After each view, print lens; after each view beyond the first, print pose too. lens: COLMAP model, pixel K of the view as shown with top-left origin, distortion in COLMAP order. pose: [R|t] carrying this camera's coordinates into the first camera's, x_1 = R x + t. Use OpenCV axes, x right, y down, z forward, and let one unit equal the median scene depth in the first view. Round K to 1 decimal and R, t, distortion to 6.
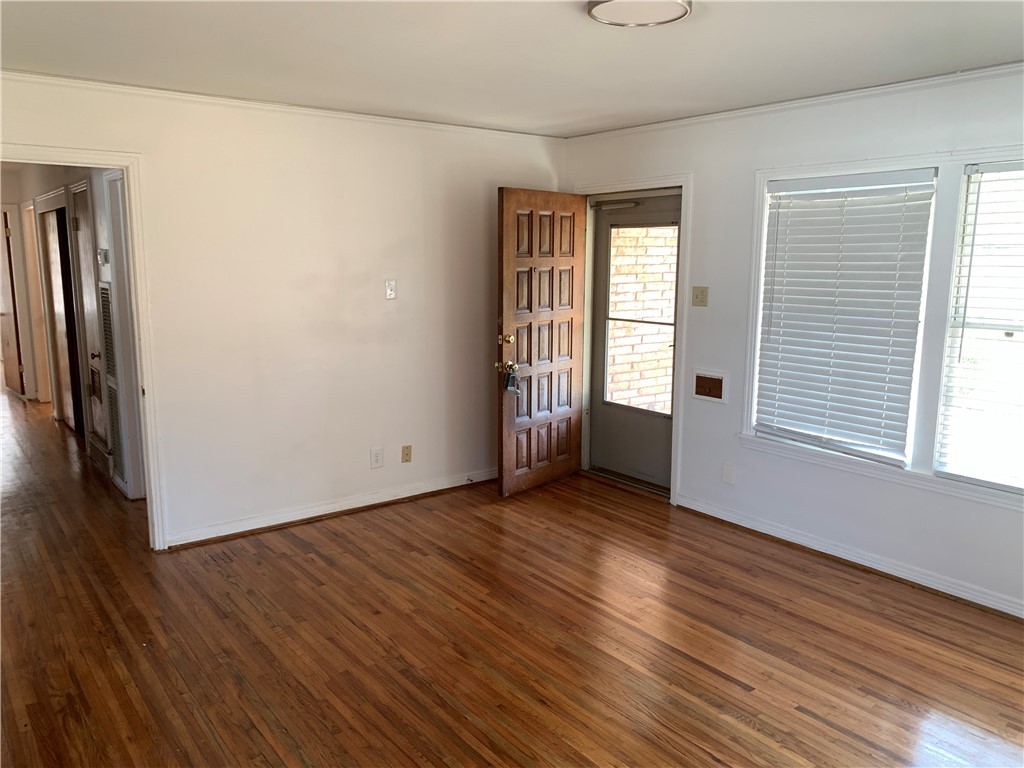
lens RADIAL K [[783.3, 0, 512.0], [0, 783.3, 384.0], [0, 0, 1]] dist [0.125191, -0.180600]
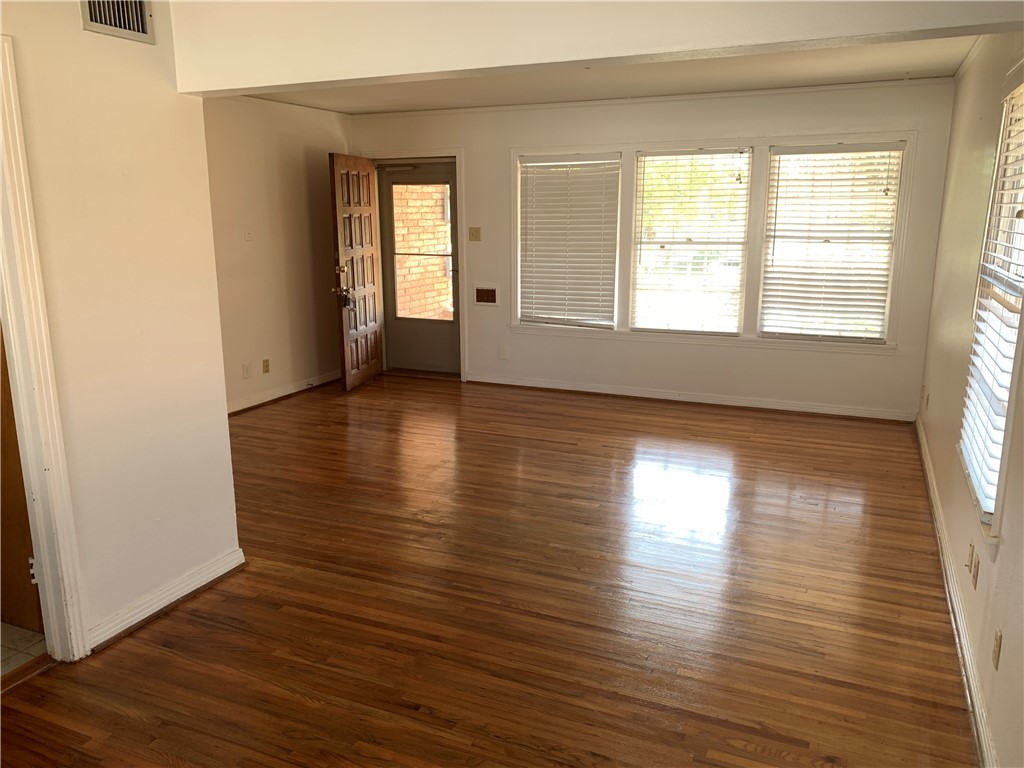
lens RADIAL K [[783.3, 0, 512.0], [0, 783.3, 384.0], [0, 0, 1]] dist [0.125191, -0.180600]
pose [[0.873344, -0.113737, 0.473639, -0.398594], [0.088873, 0.993243, 0.074638, 0.058951], [-0.478927, -0.023091, 0.877551, -0.298471]]
